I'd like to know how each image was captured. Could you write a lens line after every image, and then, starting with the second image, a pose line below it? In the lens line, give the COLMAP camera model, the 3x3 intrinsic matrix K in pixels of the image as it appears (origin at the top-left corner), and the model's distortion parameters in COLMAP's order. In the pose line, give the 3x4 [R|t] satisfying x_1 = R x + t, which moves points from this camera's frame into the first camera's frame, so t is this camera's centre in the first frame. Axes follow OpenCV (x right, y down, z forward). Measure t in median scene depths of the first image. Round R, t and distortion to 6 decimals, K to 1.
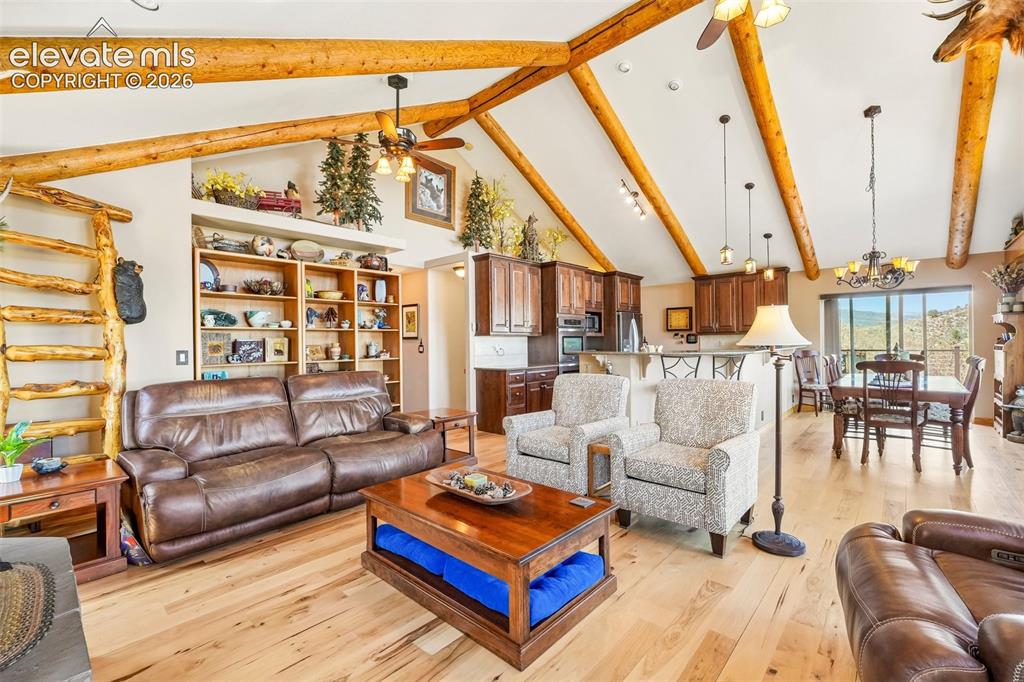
lens RADIAL K [[438.7, 0, 512.0], [0, 438.7, 341.0], [0, 0, 1]] dist [-0.001106, 0.000687]
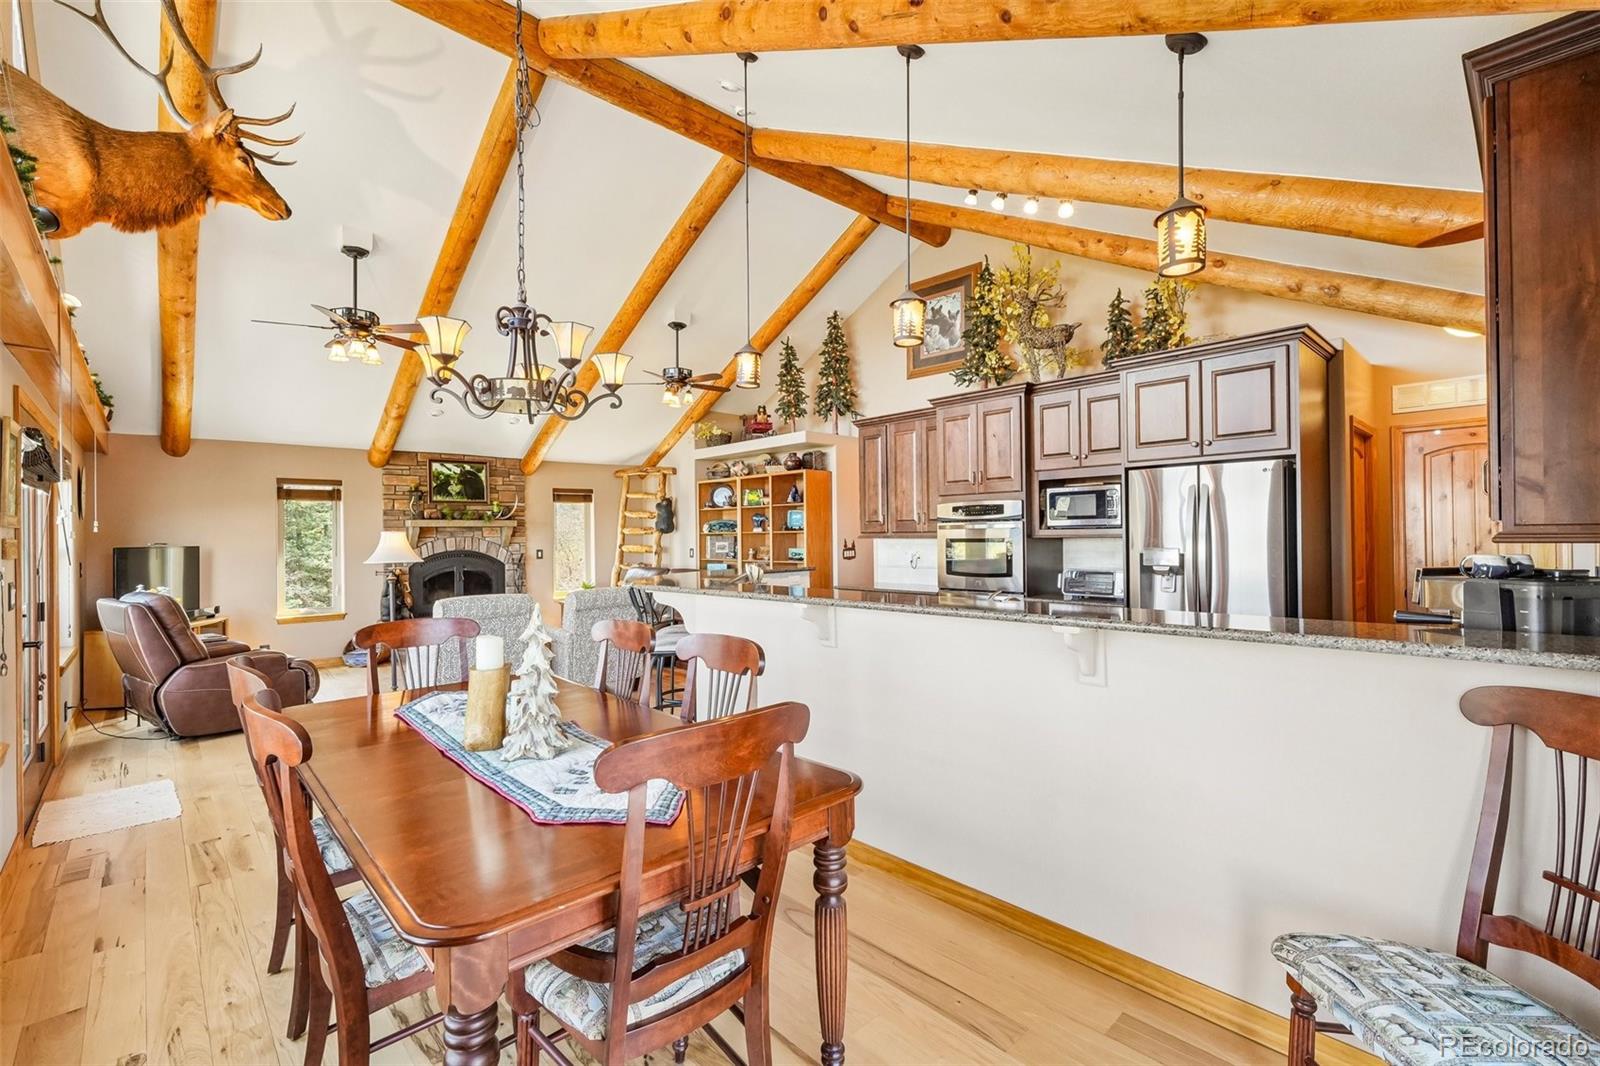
lens RADIAL K [[691.9, 0, 803.3], [0, 691.9, 532.2], [0, 0, 1]] dist [-0.002335, 0.001285]
pose [[-0.075636, 0.010125, -0.997084, 0.851947], [0.015964, 0.999833, 0.008942, -0.026491], [0.997008, -0.015241, -0.075785, 0.800769]]
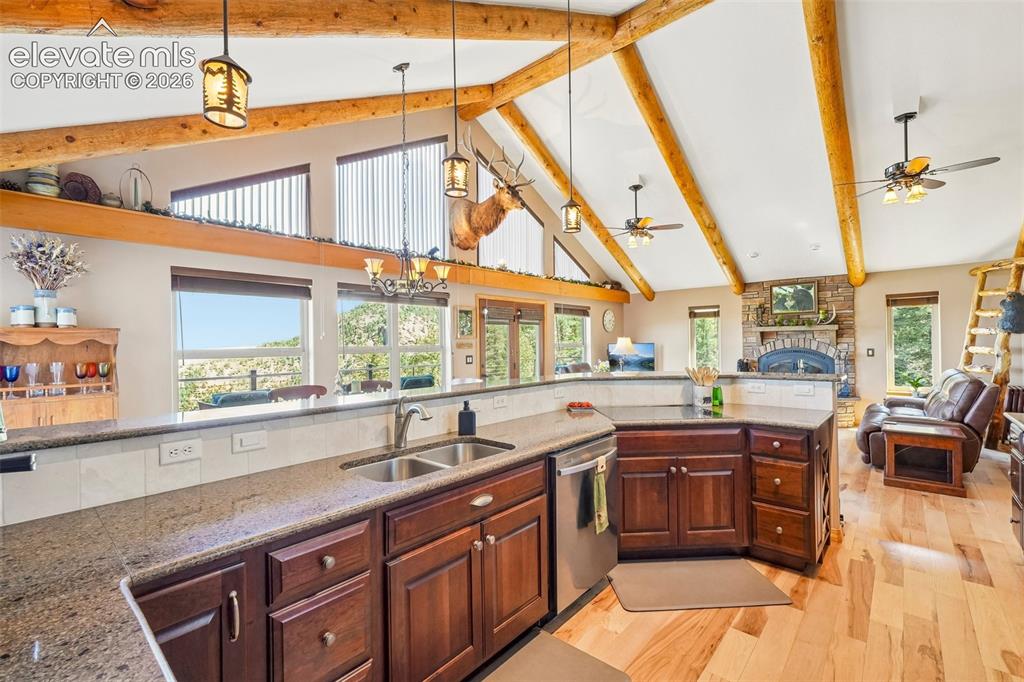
lens RADIAL K [[442.8, 0, 514.1], [0, 442.8, 340.5], [0, 0, 1]] dist [-0.002335, 0.001285]
pose [[-0.999567, 0.025286, -0.015060, 0.418732], [0.025378, 0.999660, -0.005964, -0.022168], [0.014904, -0.006344, -0.999869, 1.149320]]
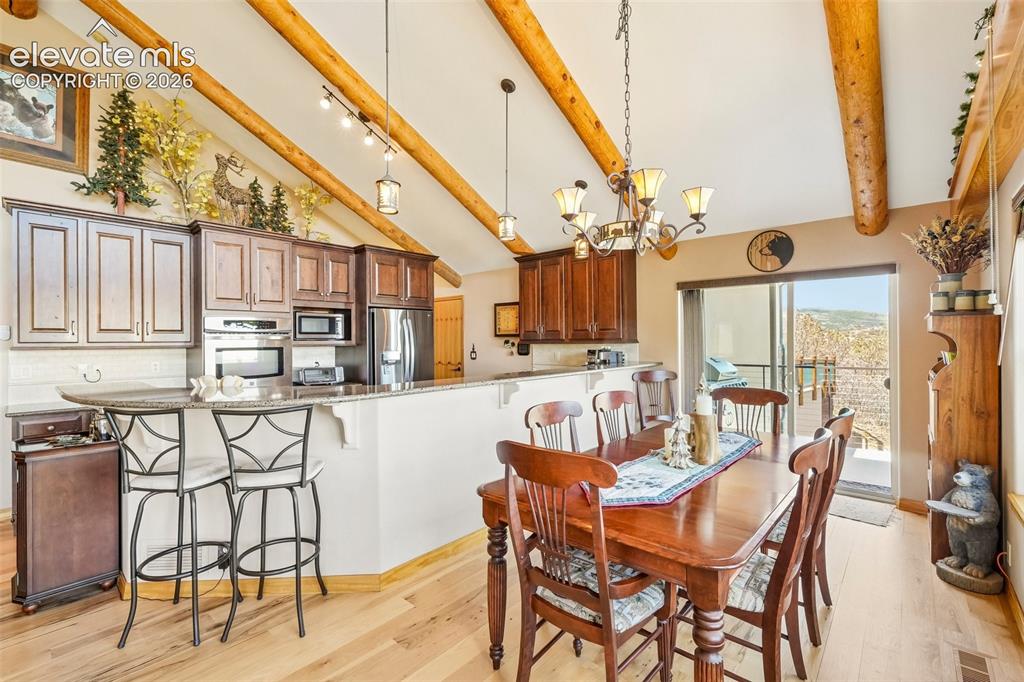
lens RADIAL K [[442.8, 0, 514.1], [0, 442.8, 340.5], [0, 0, 1]] dist [-0.002335, 0.001285]
pose [[0.999963, 0.004896, 0.007066, 0.460158], [-0.004913, 0.999985, 0.002304, -0.022402], [-0.007055, -0.002338, 0.999972, 0.360029]]
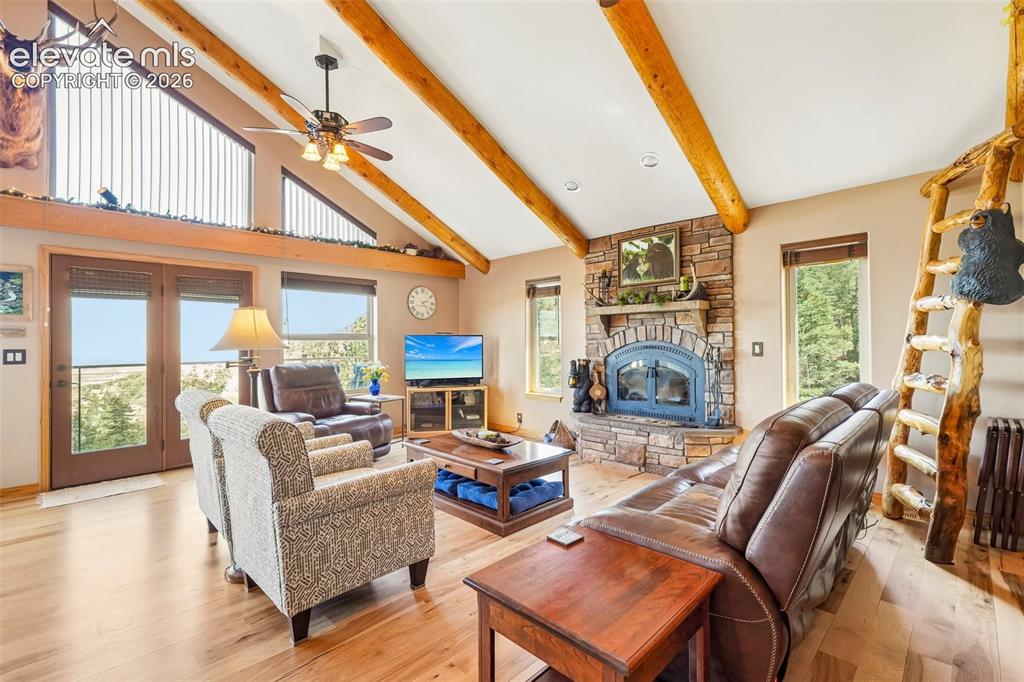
lens RADIAL K [[455.4, 0, 513.8], [0, 455.4, 338.5], [0, 0, 1]] dist [-0.001001, 0.001161]
pose [[-0.998539, 0.021397, 0.049622, -0.076205], [0.020929, 0.999732, -0.009925, 0.003230], [-0.049821, -0.008872, -0.998719, 0.787981]]
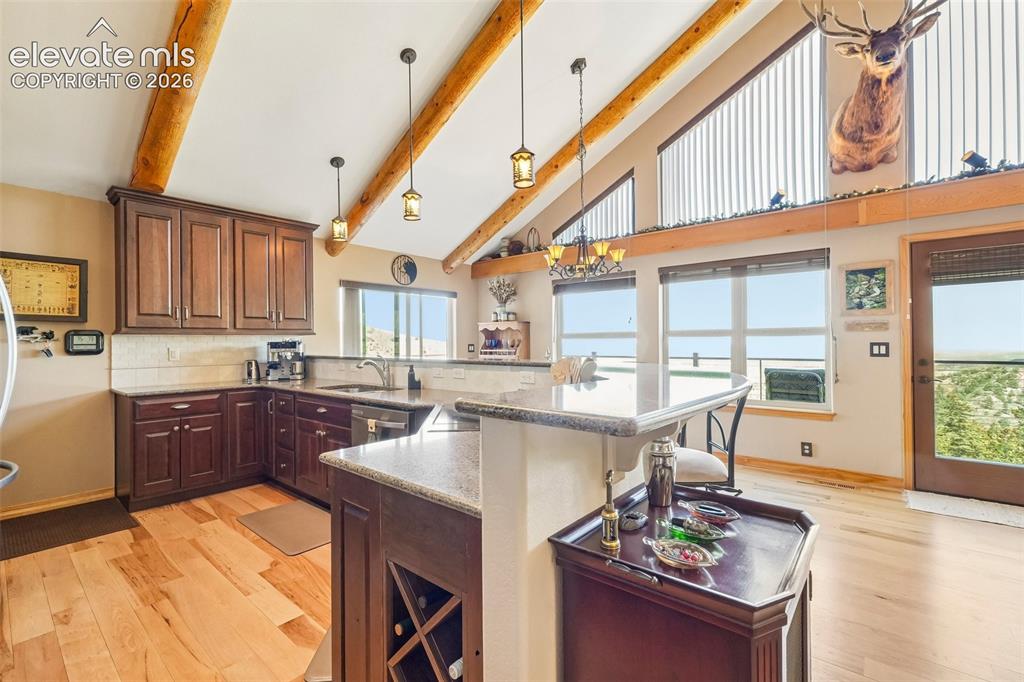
lens RADIAL K [[449.7, 0, 512.6], [0, 449.7, 338.2], [0, 0, 1]] dist [0.000129, 0.000552]
pose [[-0.034000, 0.021947, 0.999181, -0.000244], [0.006667, 0.999742, -0.021733, 0.002273], [-0.999400, 0.005923, -0.034137, 0.749096]]
